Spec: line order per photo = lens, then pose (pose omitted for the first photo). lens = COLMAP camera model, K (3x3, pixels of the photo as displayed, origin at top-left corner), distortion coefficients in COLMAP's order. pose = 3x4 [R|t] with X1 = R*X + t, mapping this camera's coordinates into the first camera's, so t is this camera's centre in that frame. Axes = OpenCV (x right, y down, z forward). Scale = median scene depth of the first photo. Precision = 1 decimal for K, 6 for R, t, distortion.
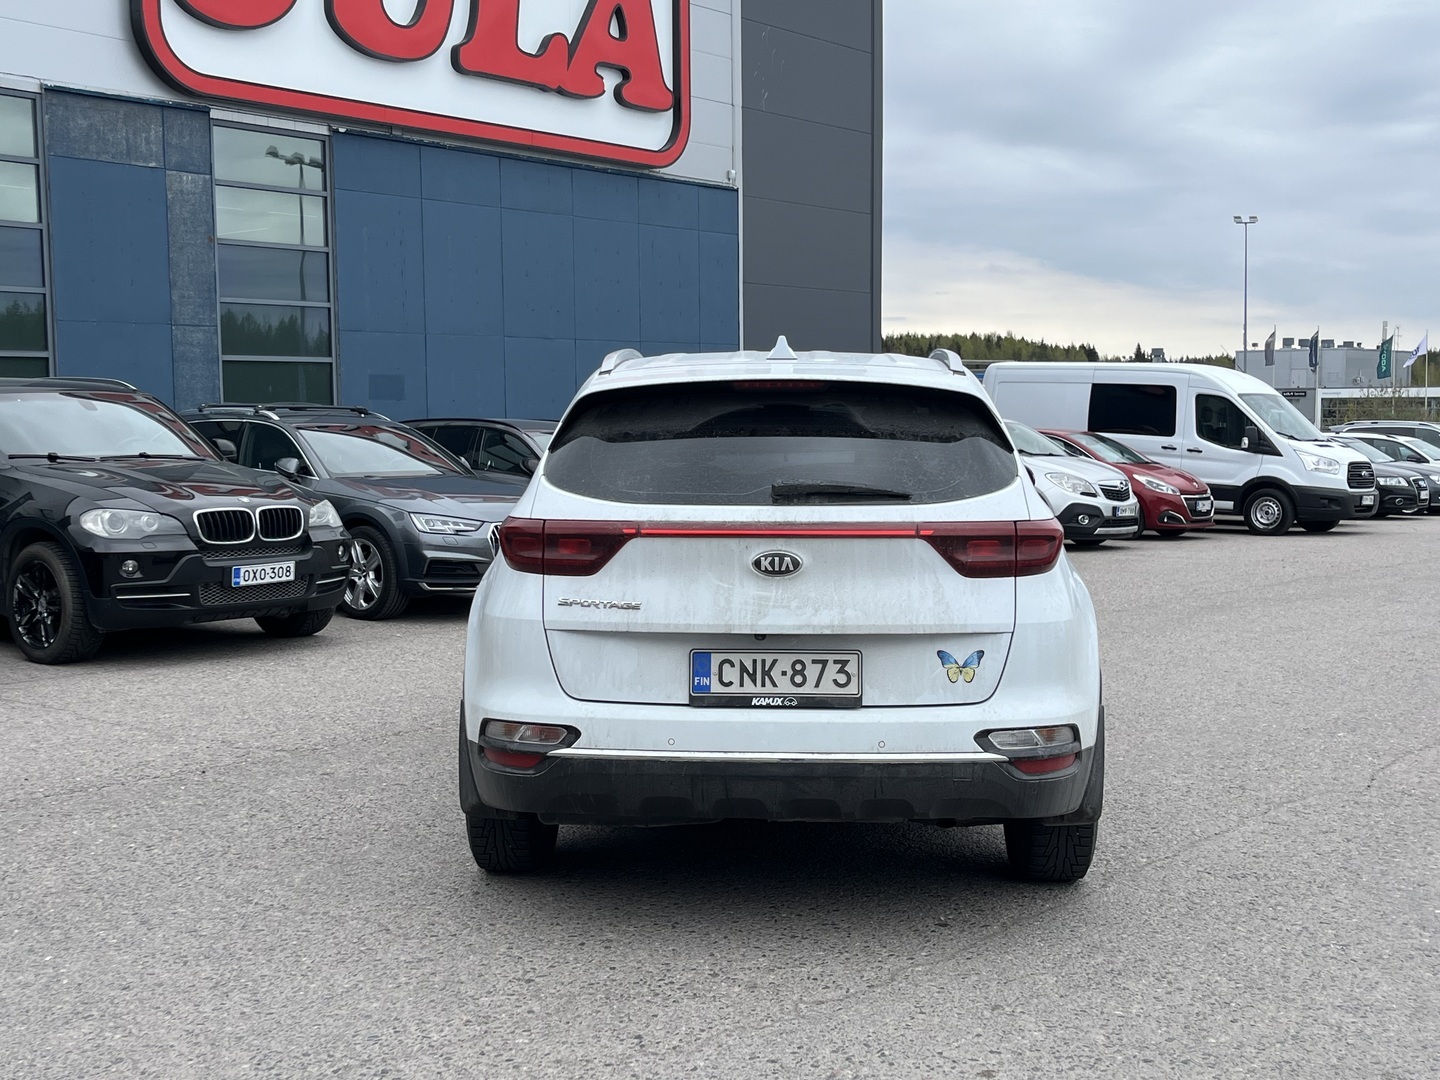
lens RADIAL K [[1666.0, 0, 733.4], [0, 1666.0, 536.1], [0, 0, 1]] dist [0.083581, -0.209615]
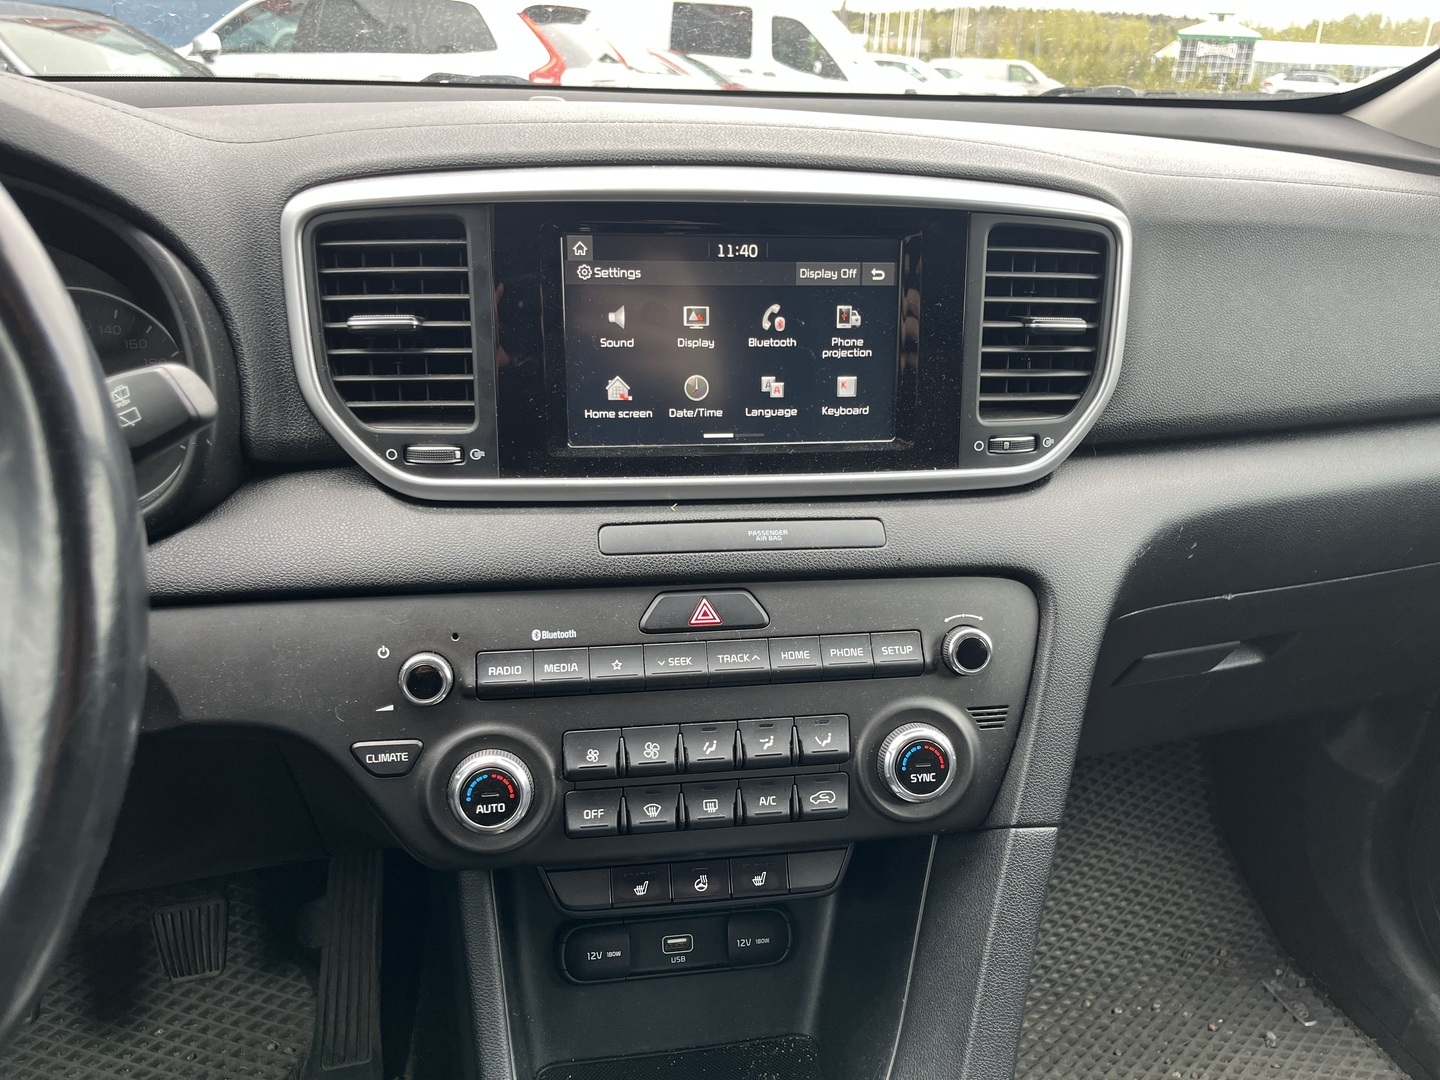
lens RADIAL K [[1104.4, 0, 721.7], [0, 1104.4, 547.5], [0, 0, 1]] dist [0.077785, -0.131385]
pose [[0.951424, -0.098726, 0.291625, 0.037241], [-0.006849, 0.940173, 0.340629, -0.051398], [-0.307807, -0.326080, 0.893827, 1.531264]]
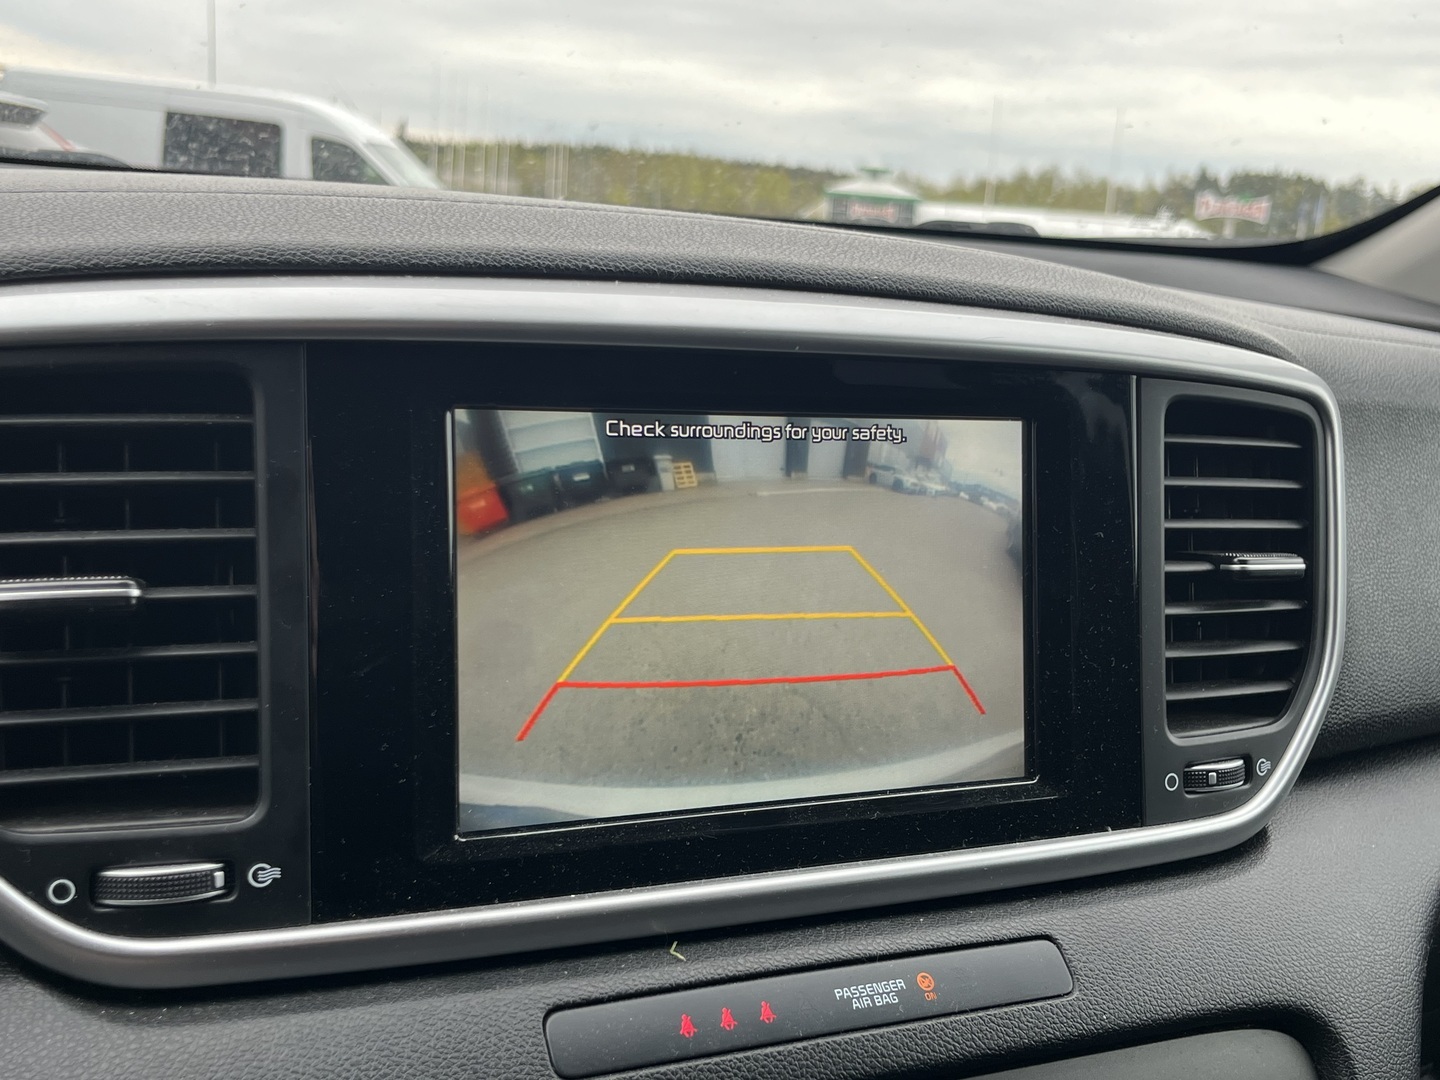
lens RADIAL K [[1587.3, 0, 720.0], [0, 1587.3, 540.0], [0, 0, 1]] dist [0.089692, -0.174682]
pose [[0.820817, -0.051118, 0.568899, 0.023163], [-0.032677, 0.990154, 0.136116, -0.047342], [-0.570255, -0.130316, 0.811065, 1.575276]]
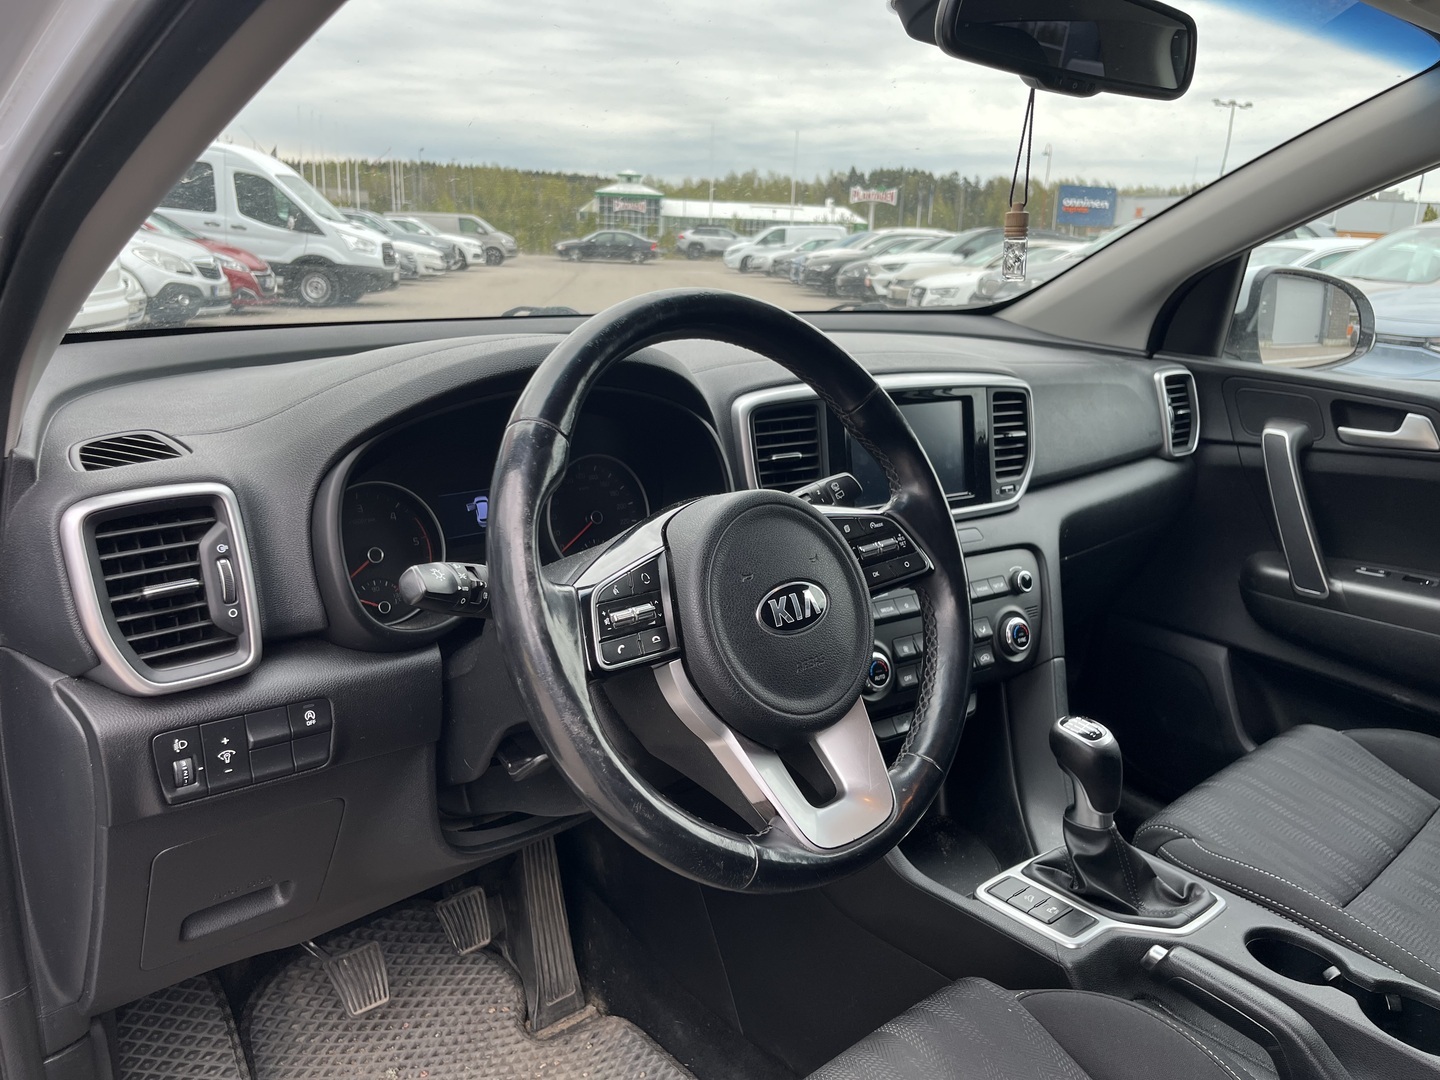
lens RADIAL K [[1104.4, 0, 721.7], [0, 1104.4, 547.5], [0, 0, 1]] dist [0.077785, -0.131385]
pose [[0.712389, -0.165190, 0.682067, -0.132837], [0.008139, 0.973782, 0.227339, -0.068576], [-0.701738, -0.156402, 0.695055, 1.495081]]
